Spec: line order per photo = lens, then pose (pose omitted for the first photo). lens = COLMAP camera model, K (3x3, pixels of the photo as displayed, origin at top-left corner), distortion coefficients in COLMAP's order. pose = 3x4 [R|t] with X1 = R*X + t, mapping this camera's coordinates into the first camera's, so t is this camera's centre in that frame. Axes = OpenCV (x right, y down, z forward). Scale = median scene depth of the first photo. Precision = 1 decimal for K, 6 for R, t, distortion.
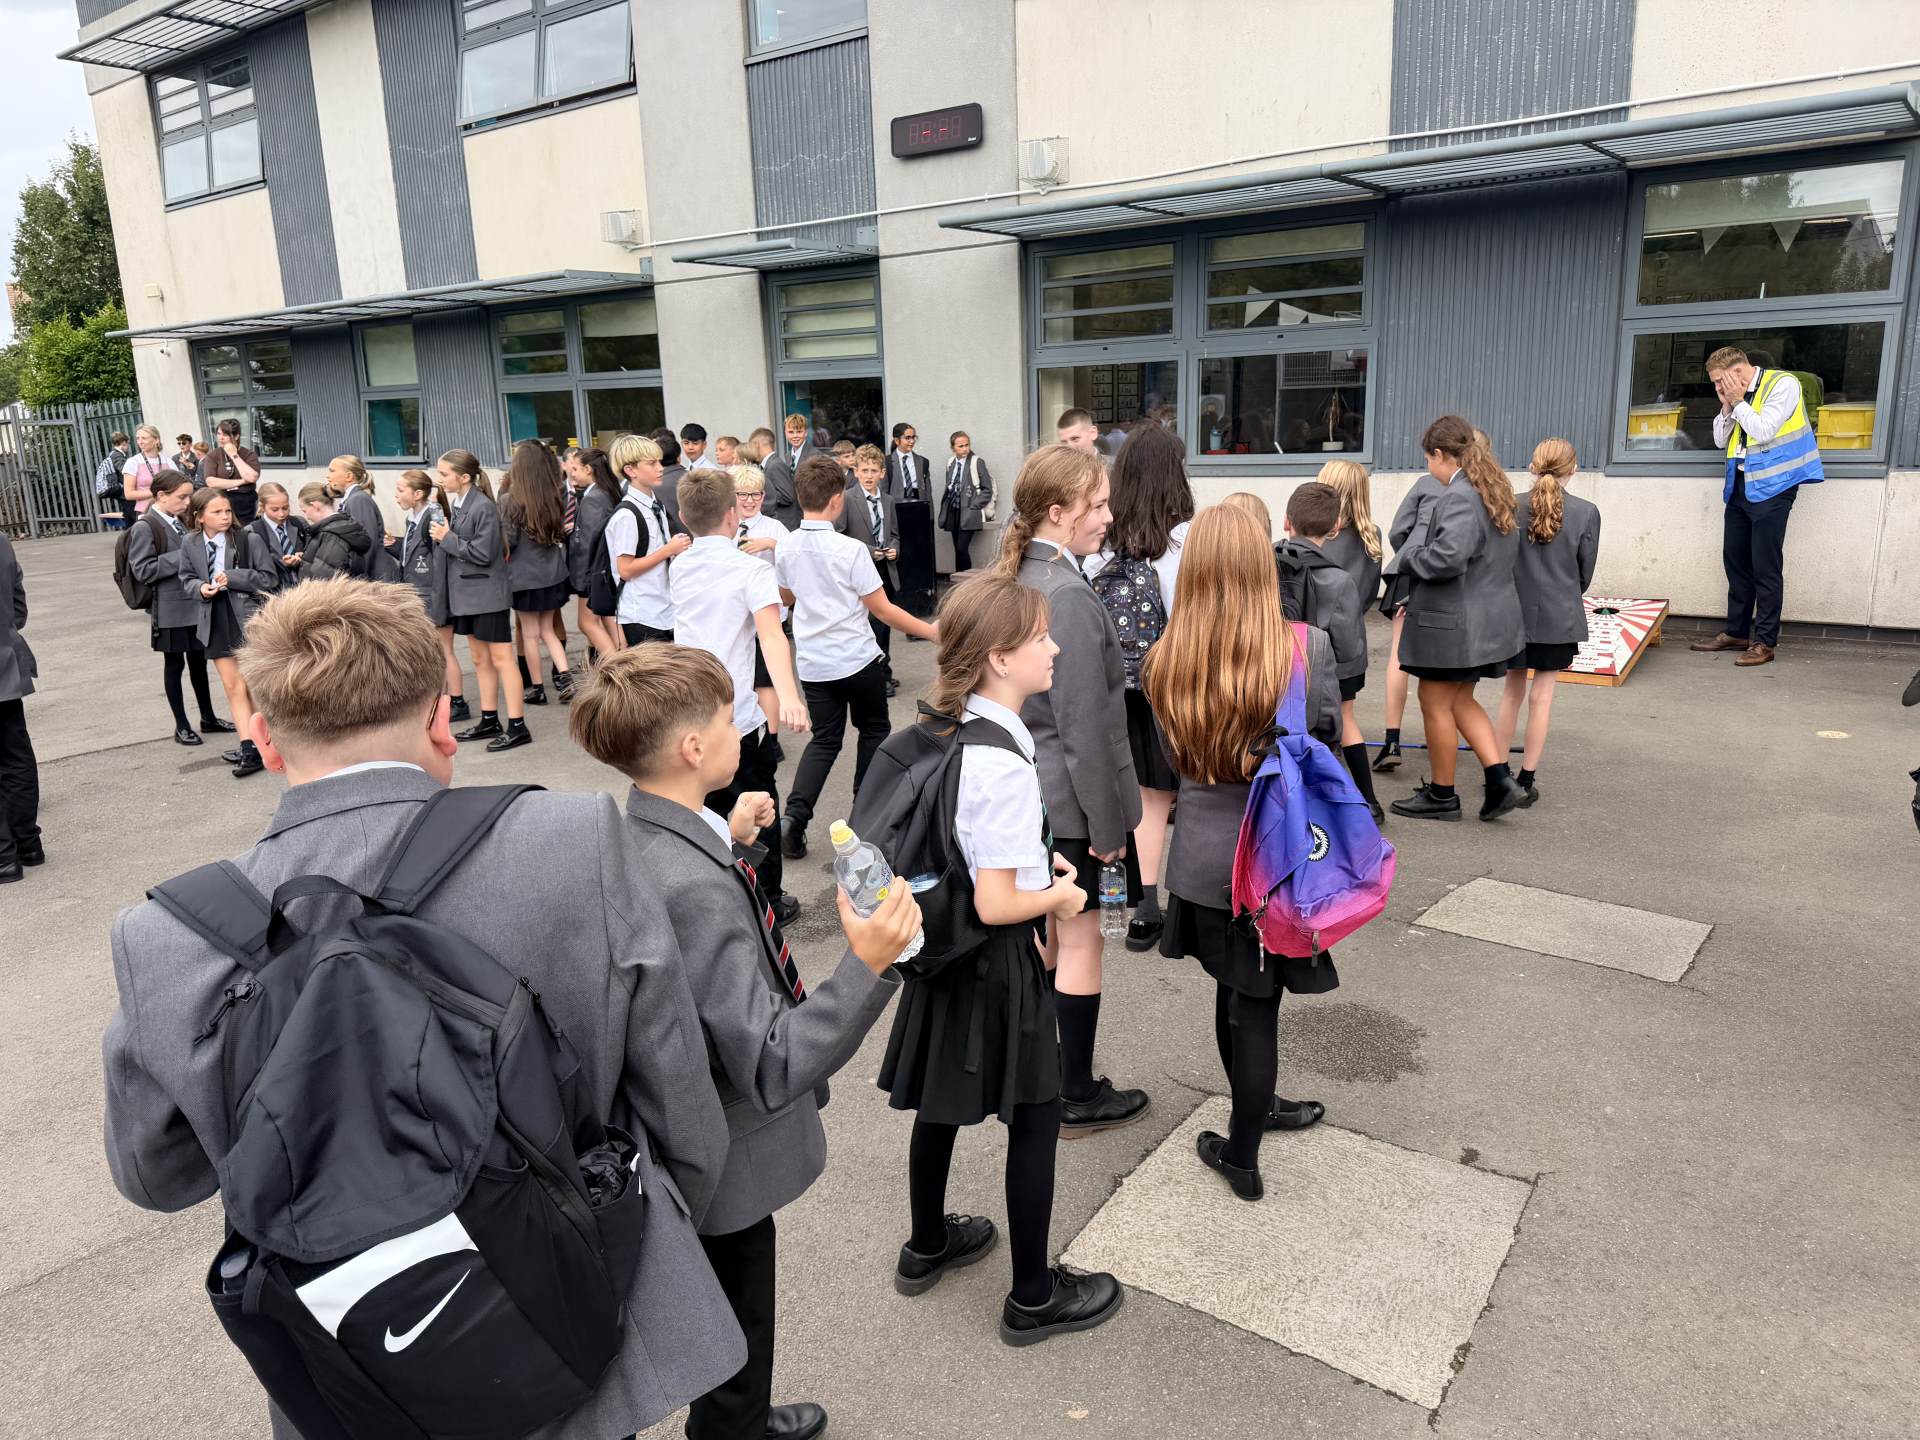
lens RADIAL K [[1341.6, 0, 977.5], [0, 1341.6, 716.8], [0, 0, 1]] dist [0.000236, -0.005249]
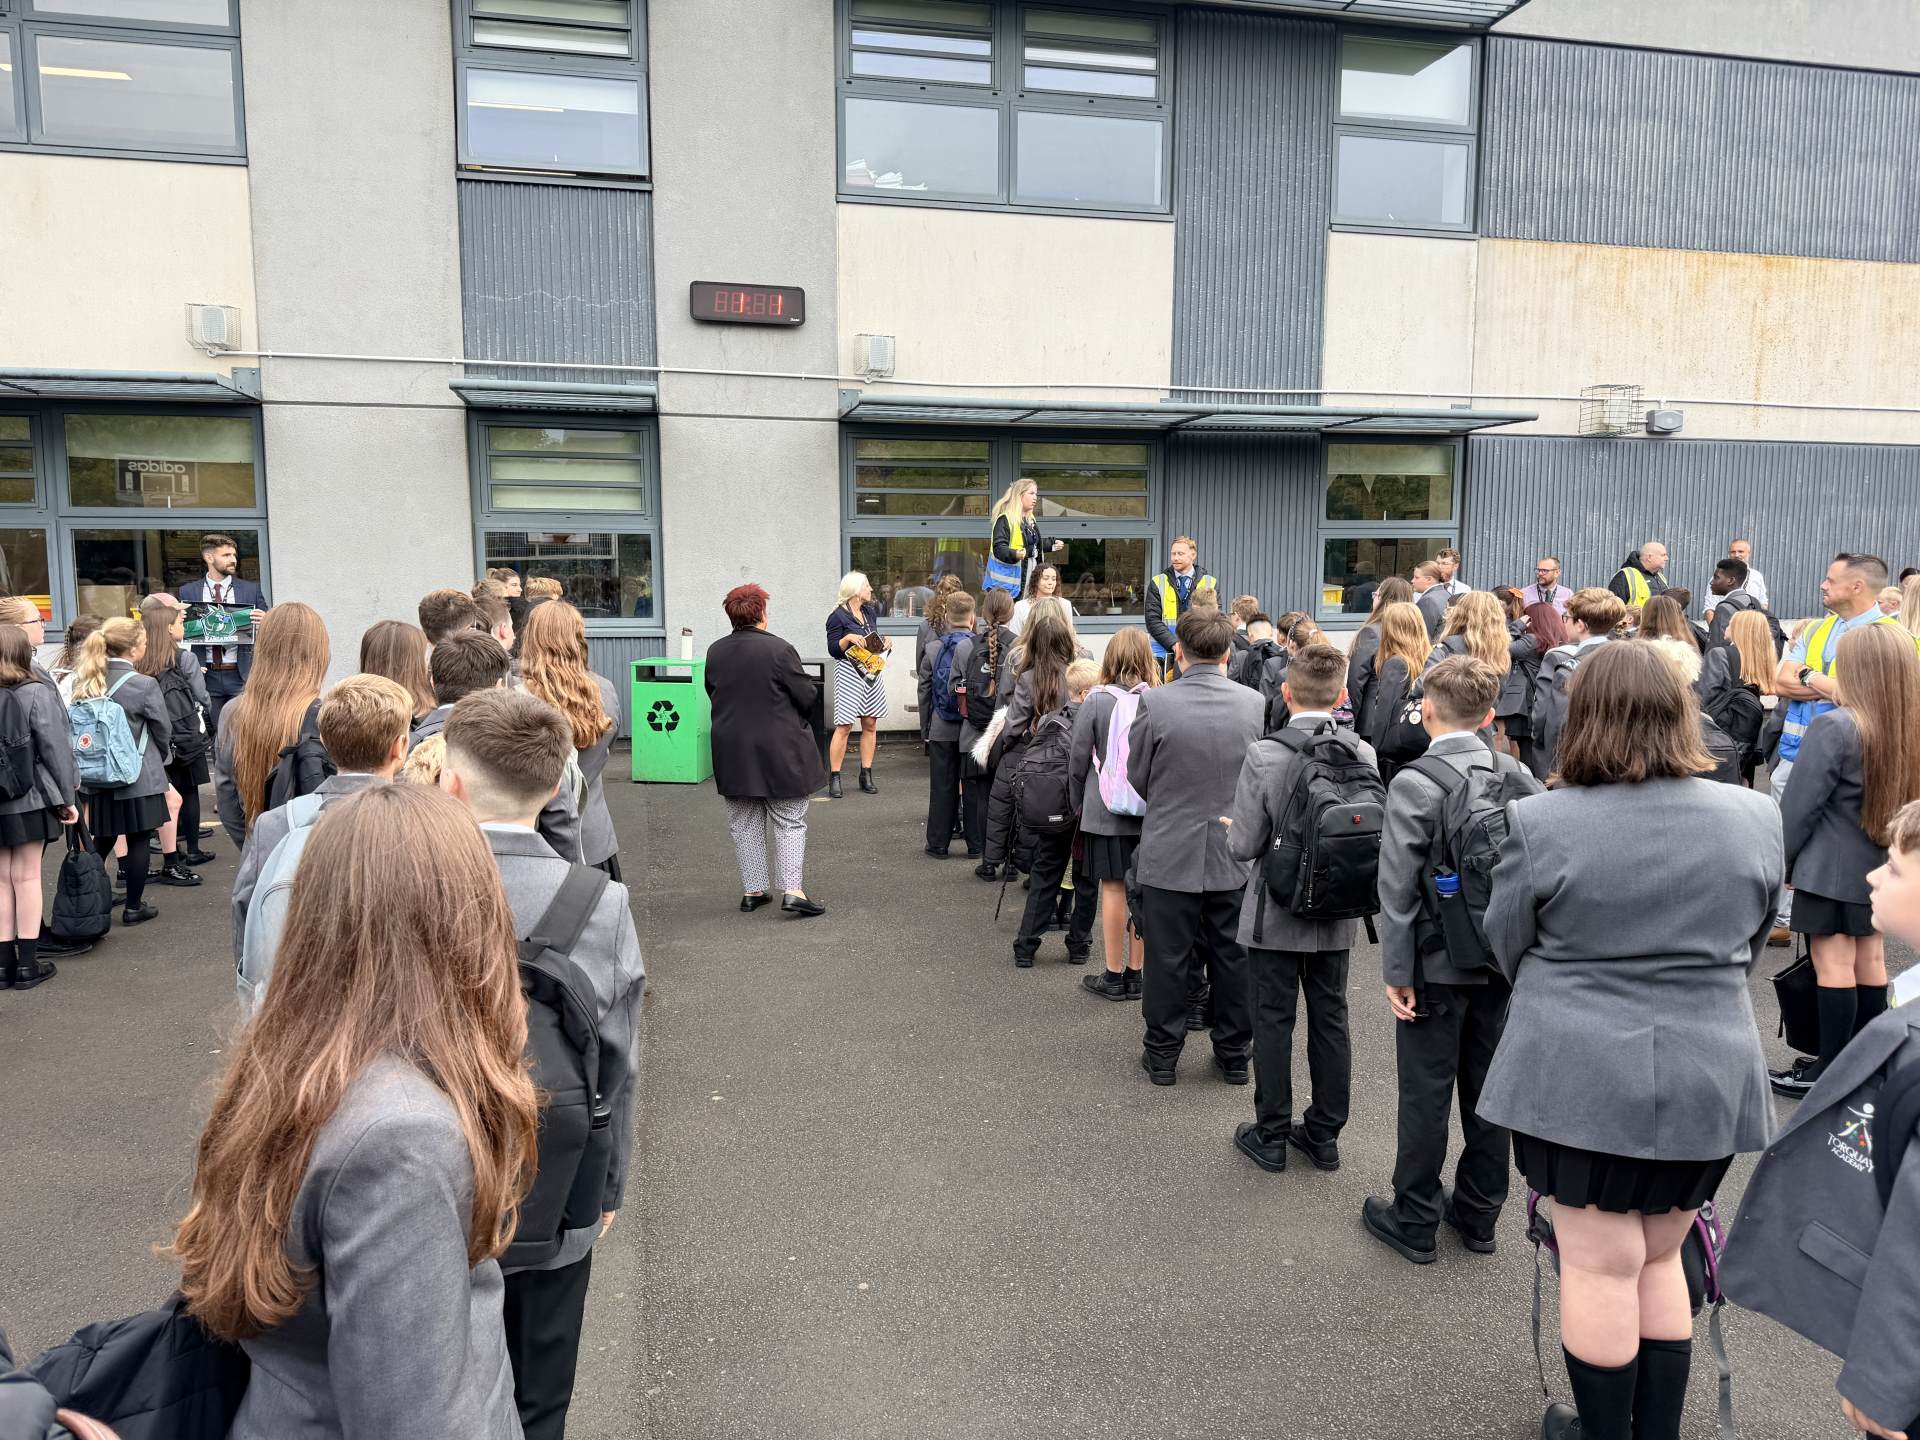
lens RADIAL K [[1300.8, 0, 958.8], [0, 1300.8, 753.9], [0, 0, 1]] dist [0.049823, -0.092952]
pose [[0.658621, -0.074067, 0.748821, -0.603206], [0.146814, 0.988668, -0.031339, -0.034918], [-0.738013, 0.130578, 0.662031, 0.226508]]
